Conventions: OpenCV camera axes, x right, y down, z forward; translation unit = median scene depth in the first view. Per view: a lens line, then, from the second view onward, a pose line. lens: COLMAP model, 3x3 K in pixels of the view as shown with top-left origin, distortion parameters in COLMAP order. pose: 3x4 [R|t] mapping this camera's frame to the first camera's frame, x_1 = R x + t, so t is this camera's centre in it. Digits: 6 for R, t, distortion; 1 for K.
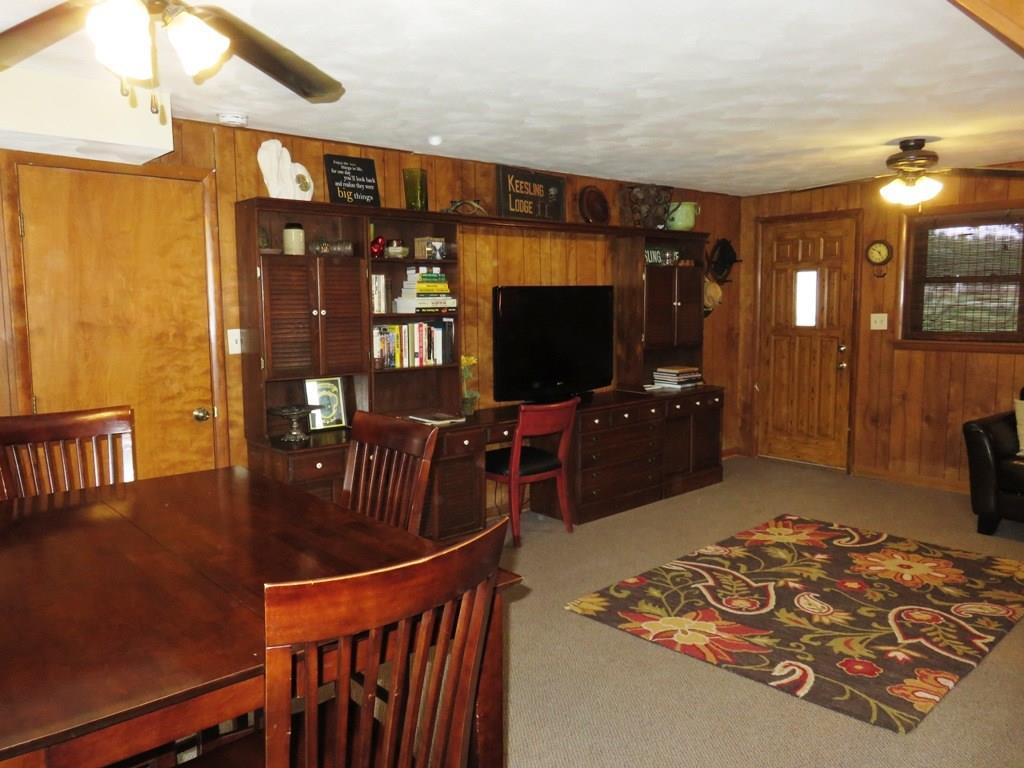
lens RADIAL K [[775.5, 0, 509.6], [0, 775.5, 380.2], [0, 0, 1]] dist [0.001138, -0.011491]
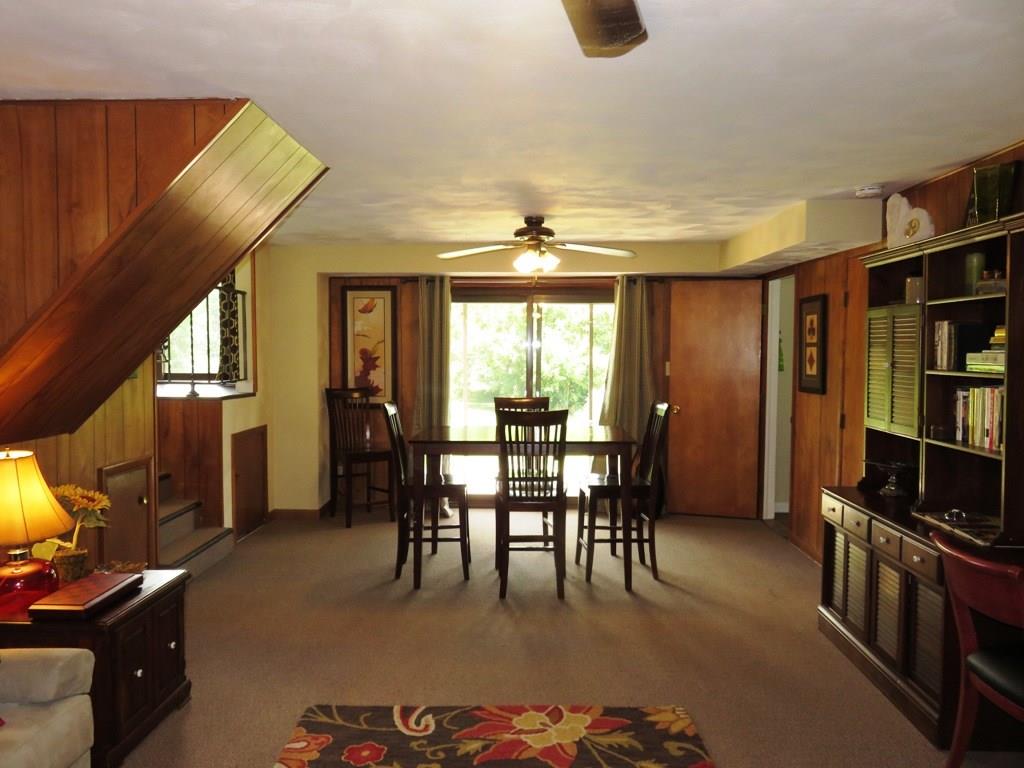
lens RADIAL K [[775.5, 0, 508.5], [0, 775.5, 383.0], [0, 0, 1]] dist [0.001138, -0.011491]
pose [[-0.691849, 0.044590, -0.720664, 0.963424], [-0.071702, 0.988915, 0.130023, -0.195239], [0.718473, 0.141629, -0.680983, 1.662734]]
